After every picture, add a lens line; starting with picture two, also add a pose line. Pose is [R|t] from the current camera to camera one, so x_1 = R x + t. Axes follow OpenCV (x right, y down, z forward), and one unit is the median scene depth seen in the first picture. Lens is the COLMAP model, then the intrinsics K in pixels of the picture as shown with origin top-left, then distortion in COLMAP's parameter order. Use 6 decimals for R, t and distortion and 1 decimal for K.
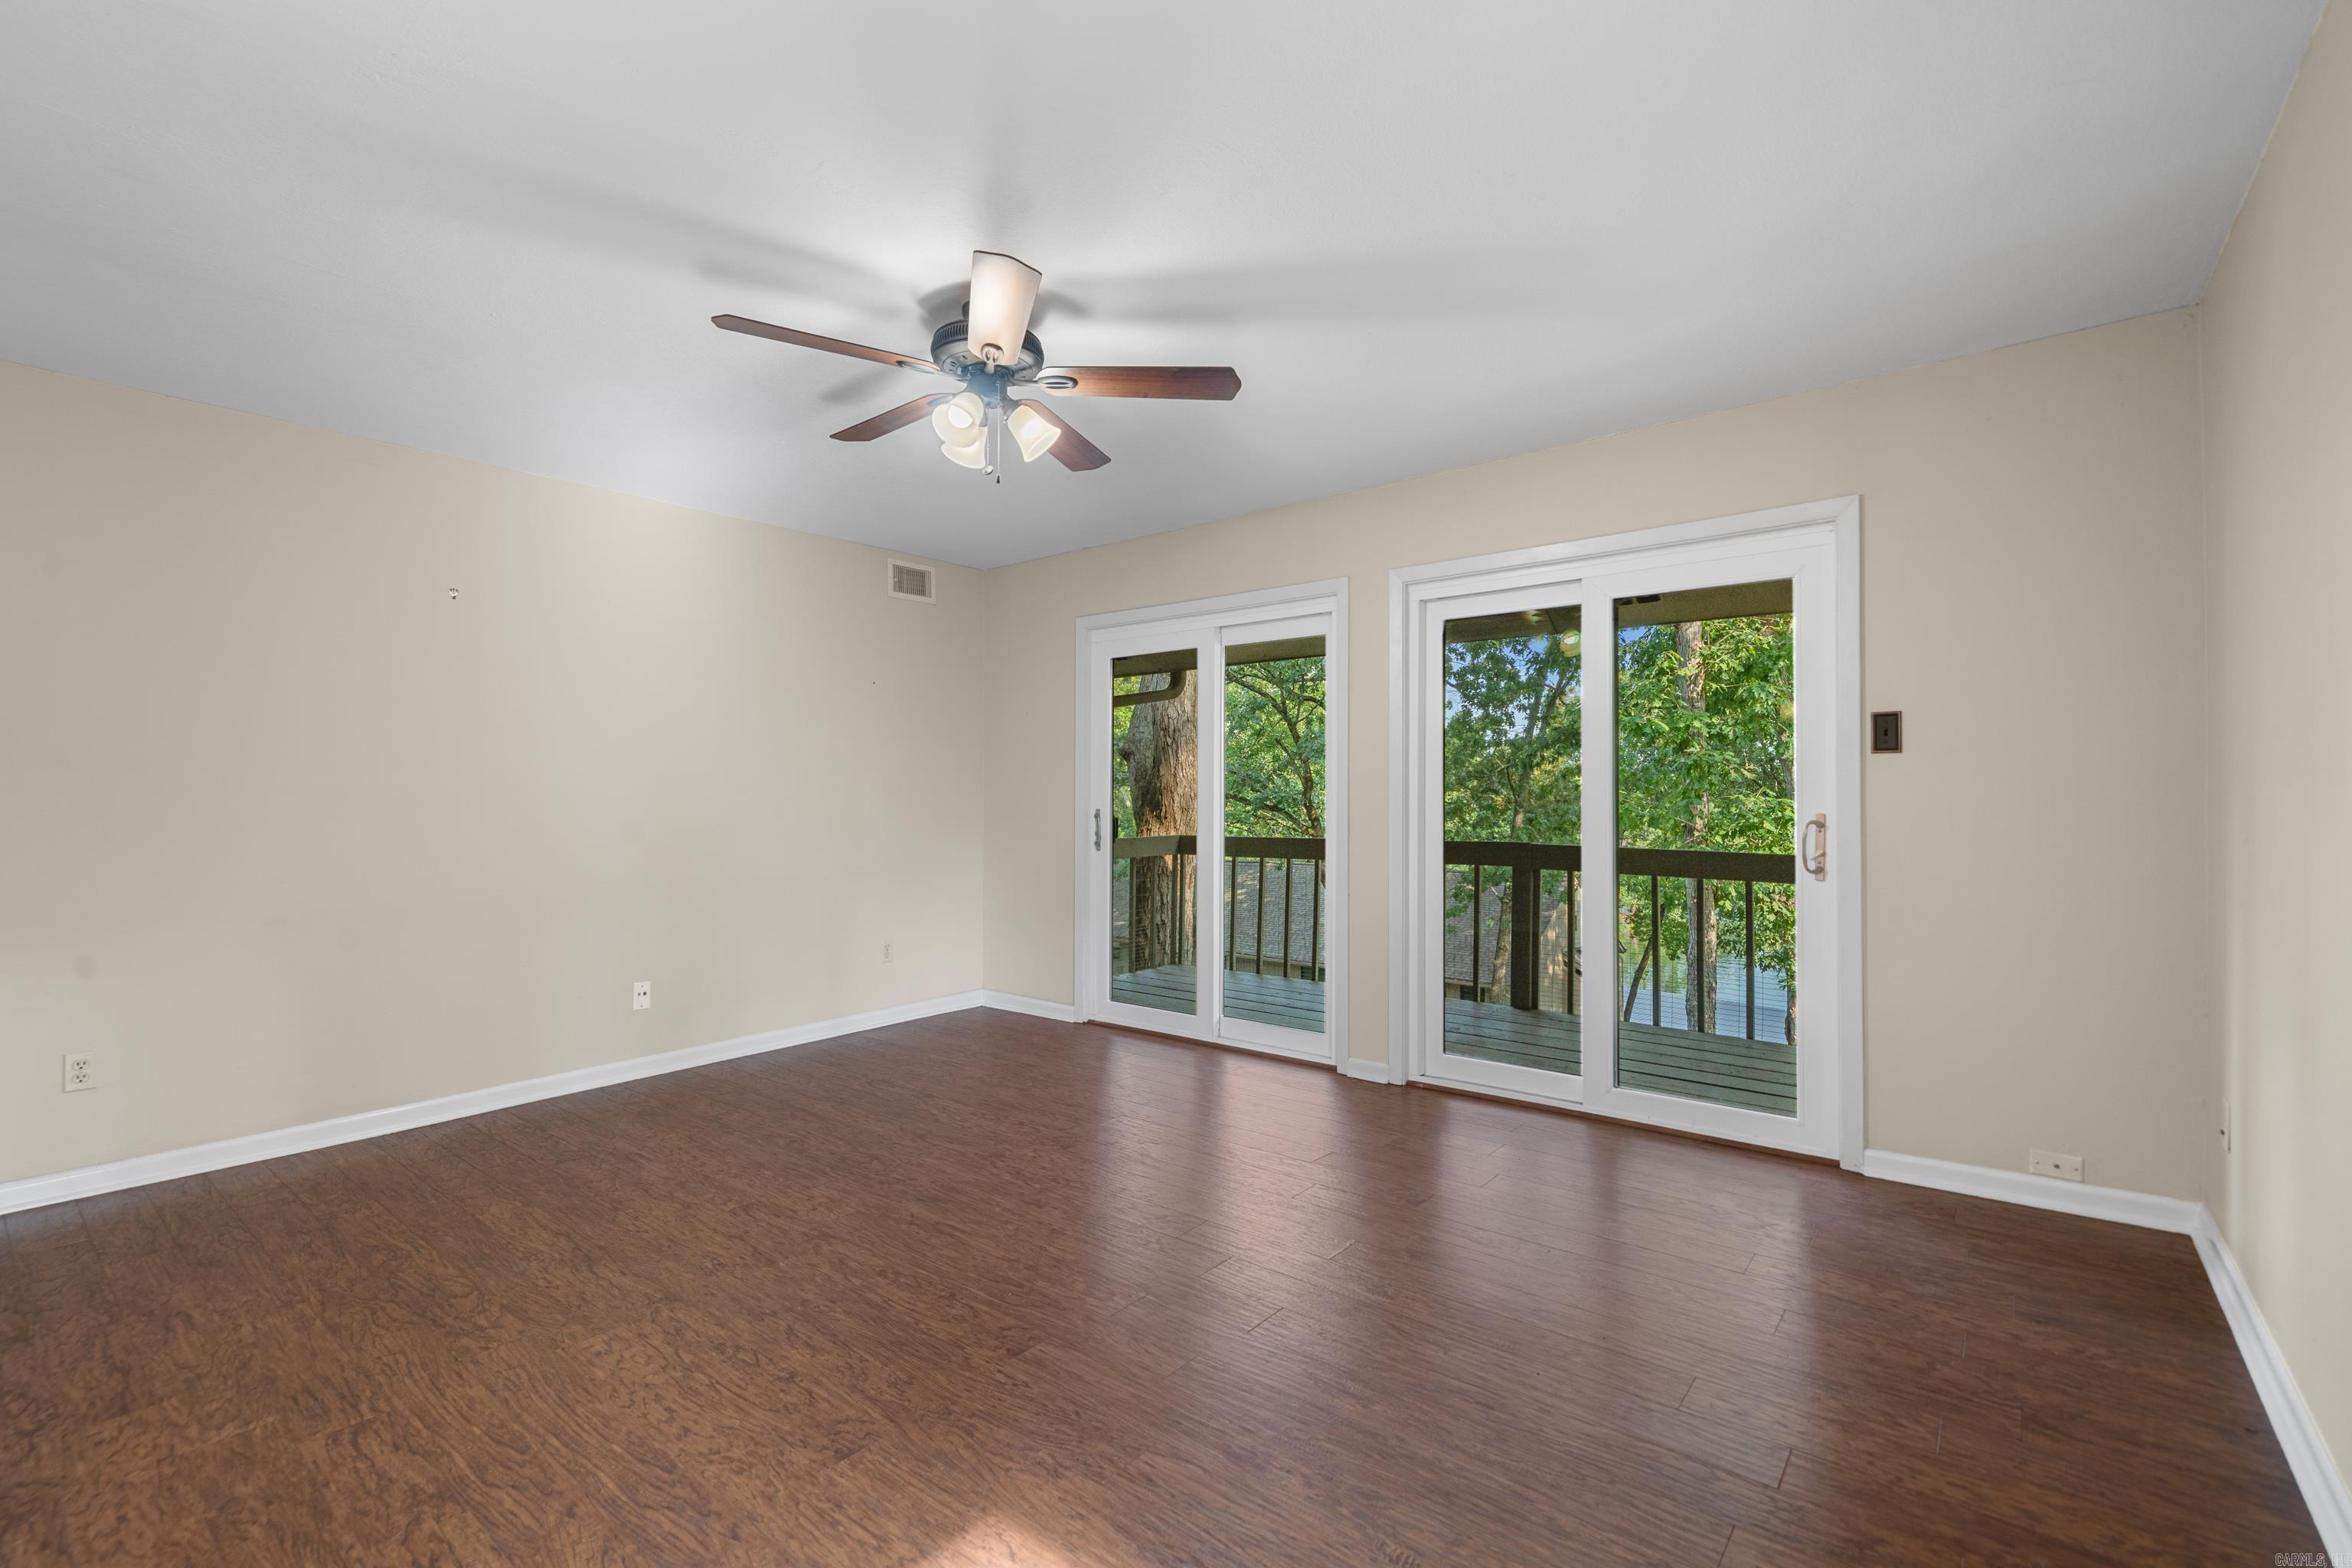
lens RADIAL K [[1021.4, 0, 1182.7], [0, 1021.4, 798.0], [0, 0, 1]] dist [0.001549, 0.000328]
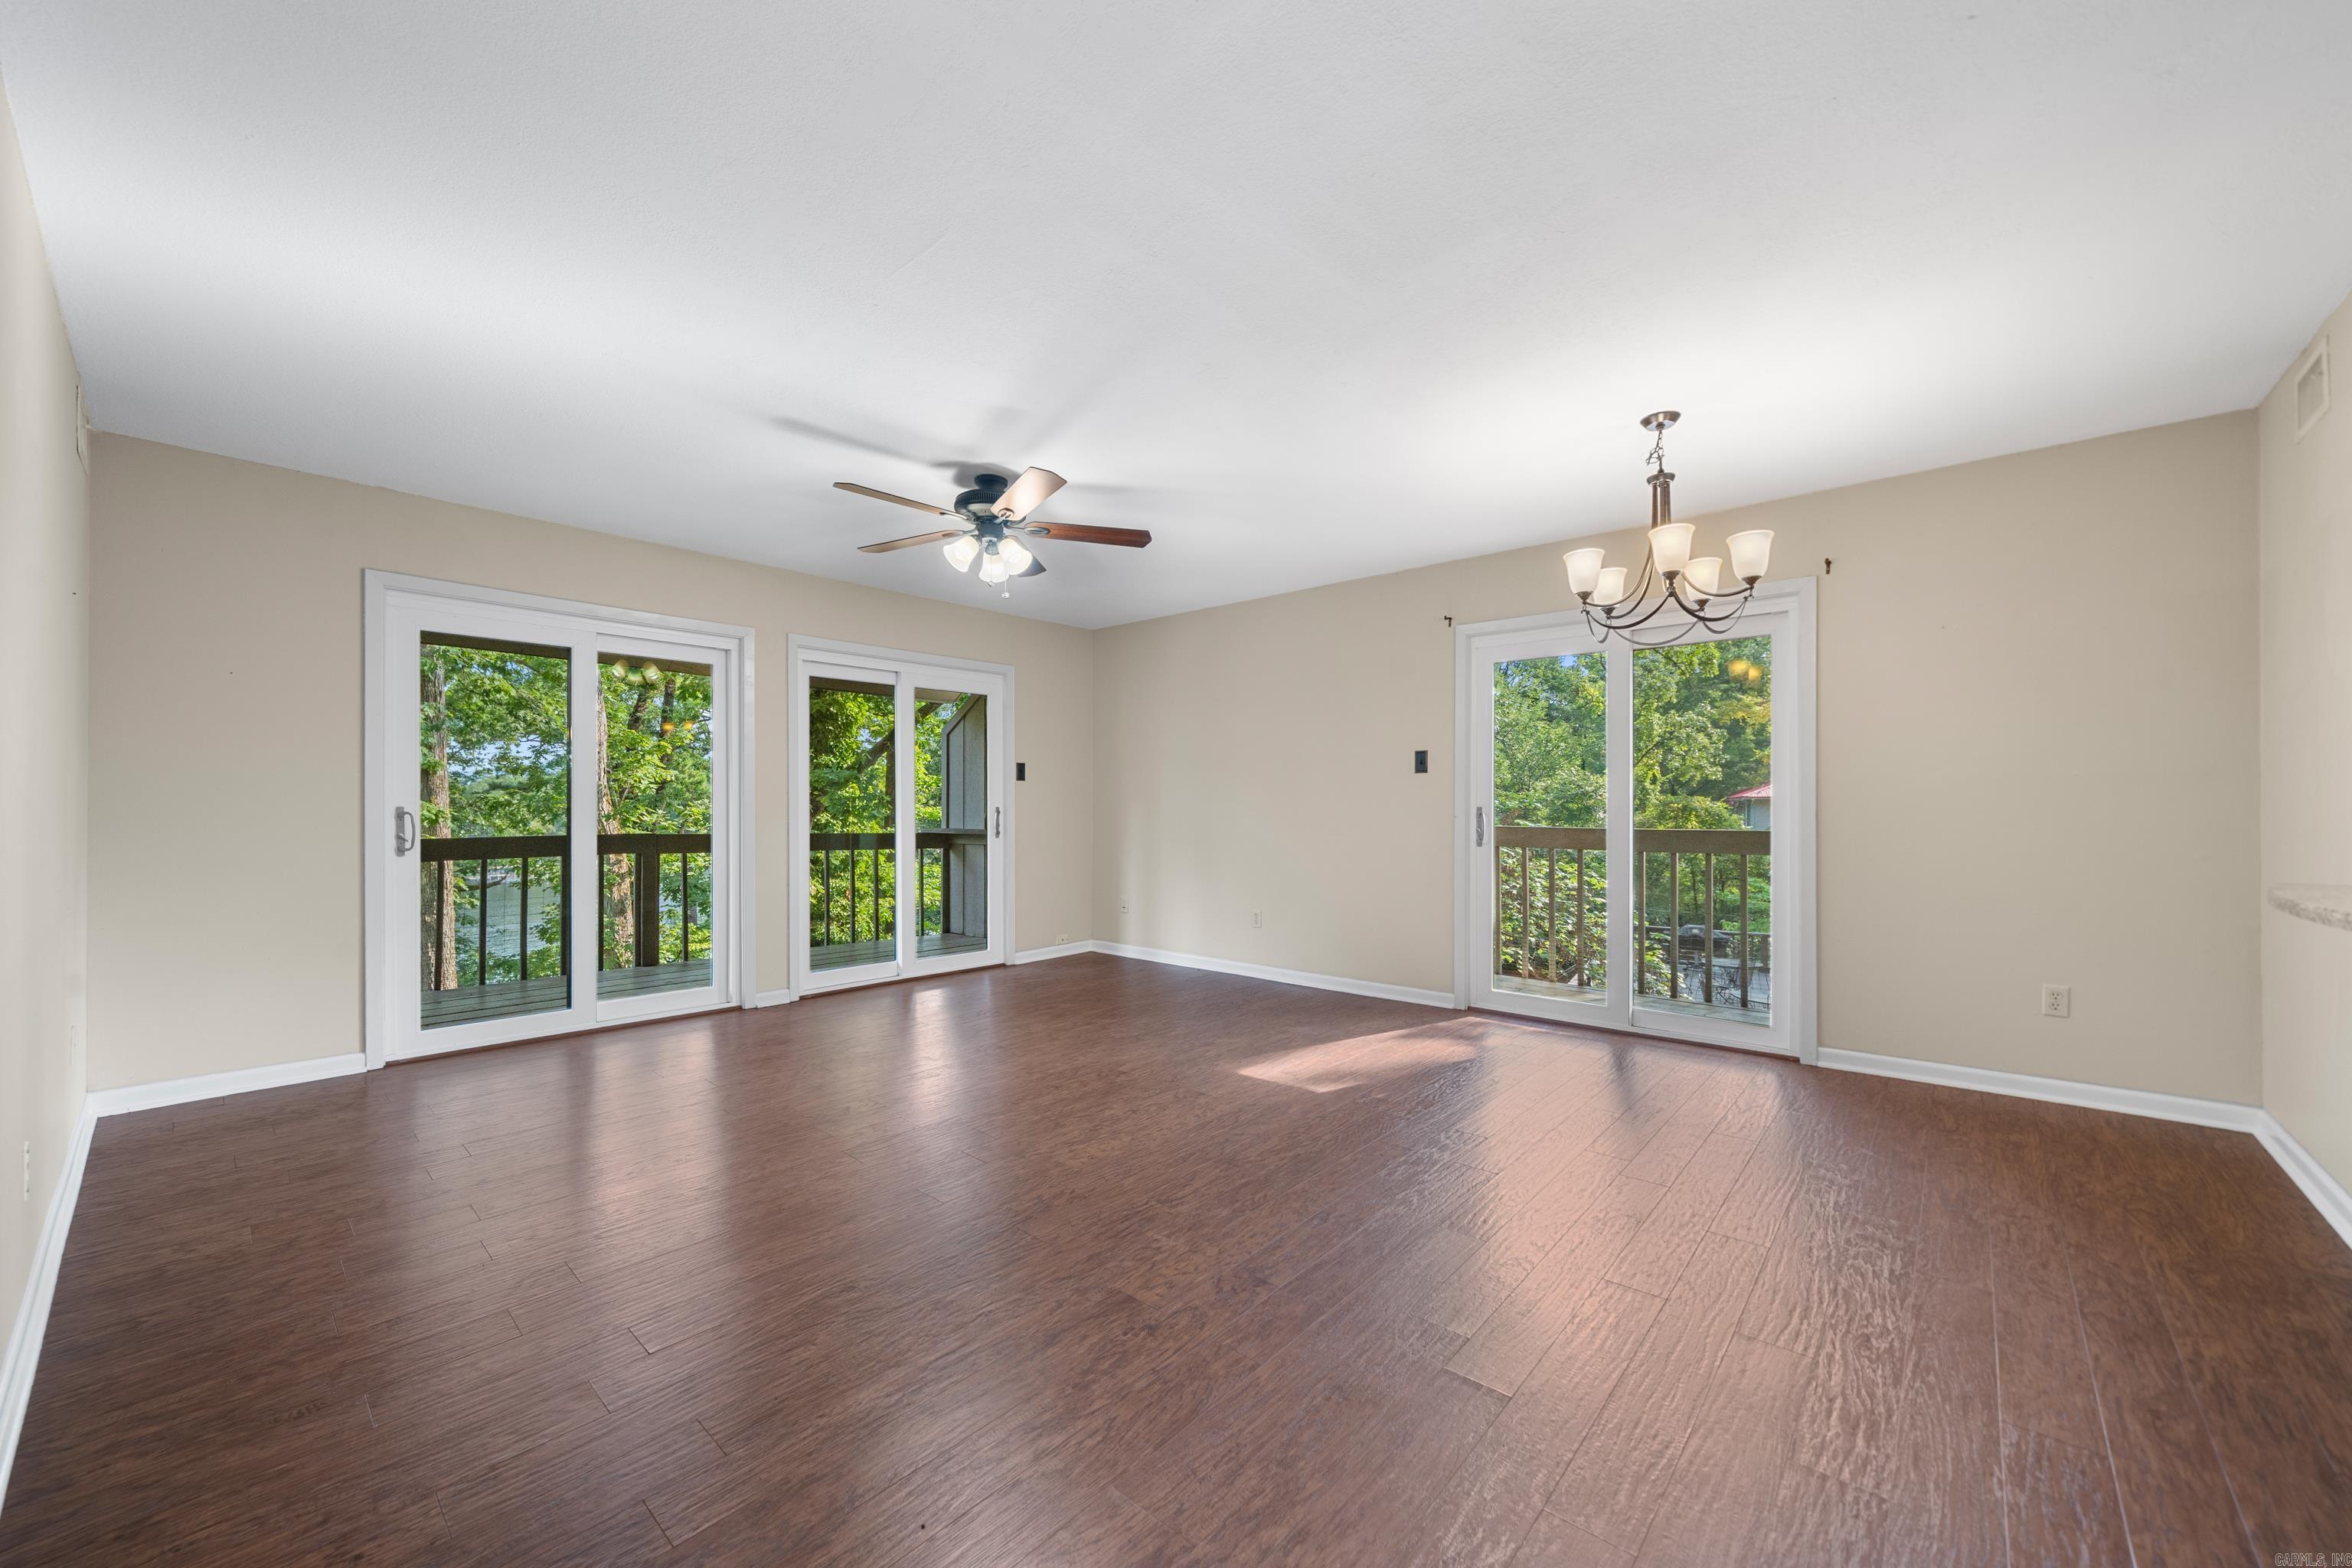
lens RADIAL K [[888.2, 0, 1160.2], [0, 888.2, 807.2], [0, 0, 1]] dist [-0.005325, -0.000103]
pose [[0.055775, -0.000399, 0.998443, -1.225464], [-0.006518, 0.999978, 0.000764, 0.011811], [-0.998422, -0.006551, 0.055771, 0.537236]]
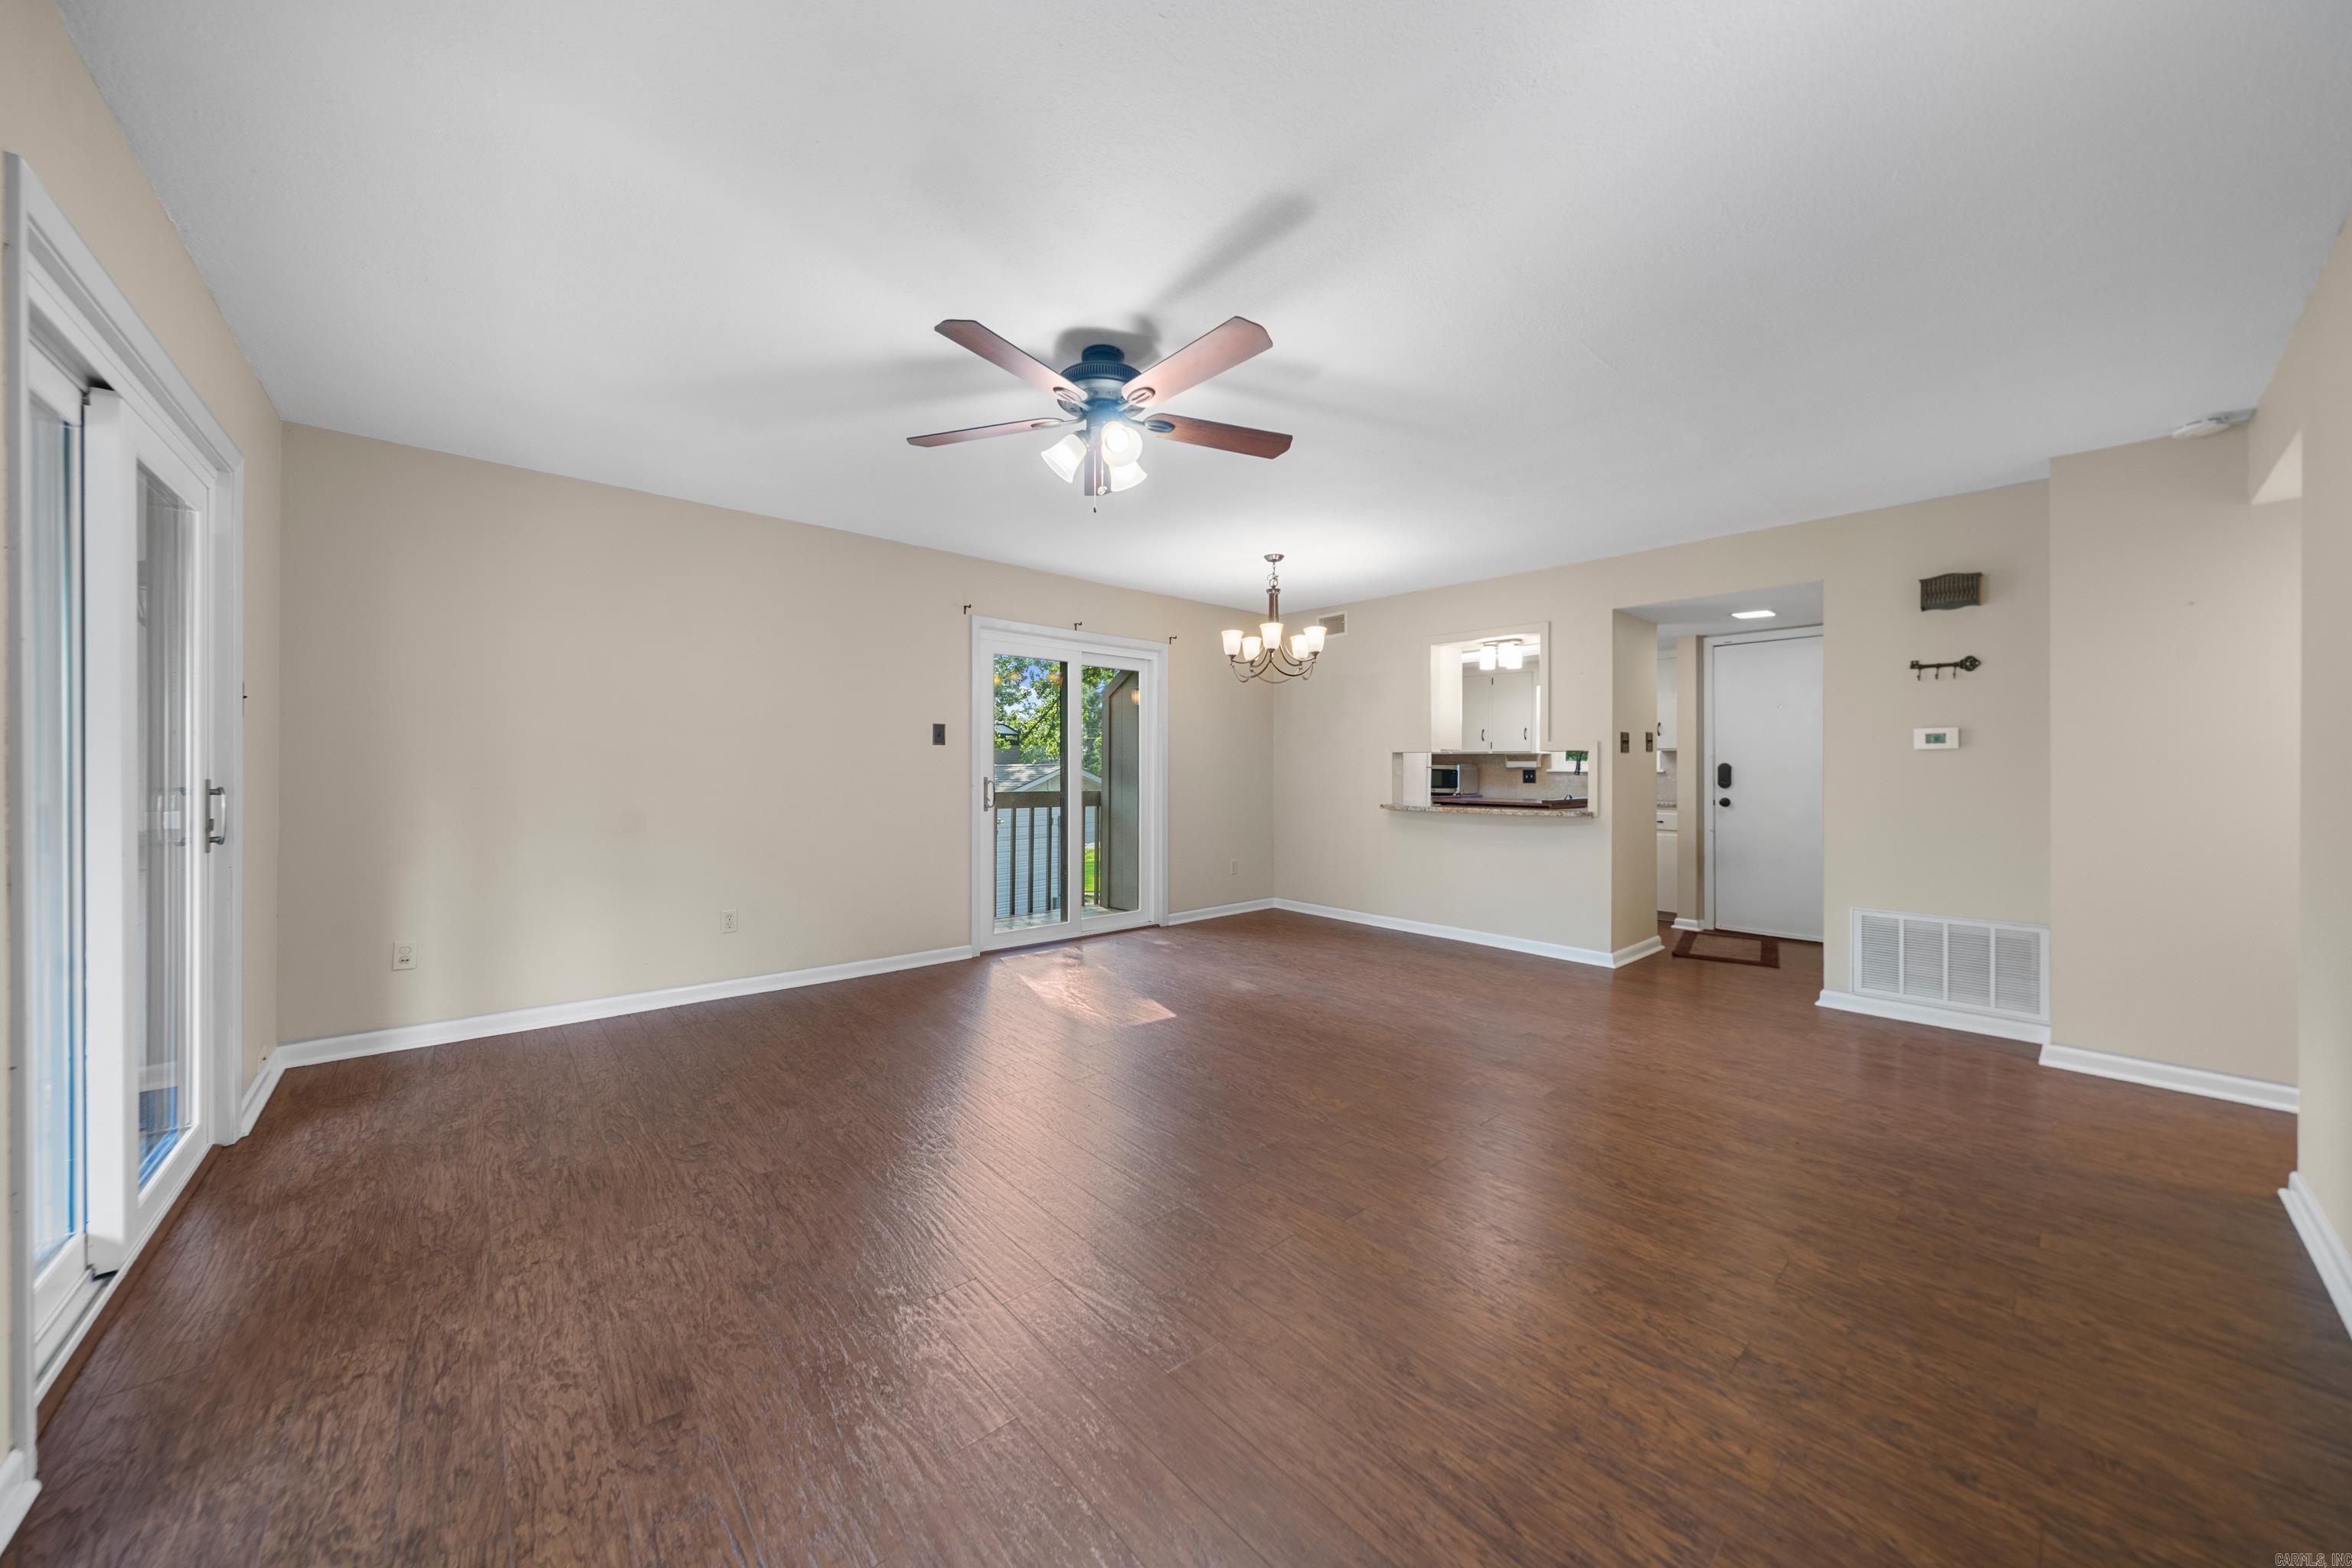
lens RADIAL K [[807.9, 0, 1168.4], [0, 807.9, 773.7], [0, 0, 1]] dist [-0.001304, 0.000162]
pose [[-0.986055, -0.003885, 0.166374, -0.341030], [-0.004629, 0.999981, -0.004086, 0.007720], [-0.166355, -0.004799, -0.986054, 1.539009]]
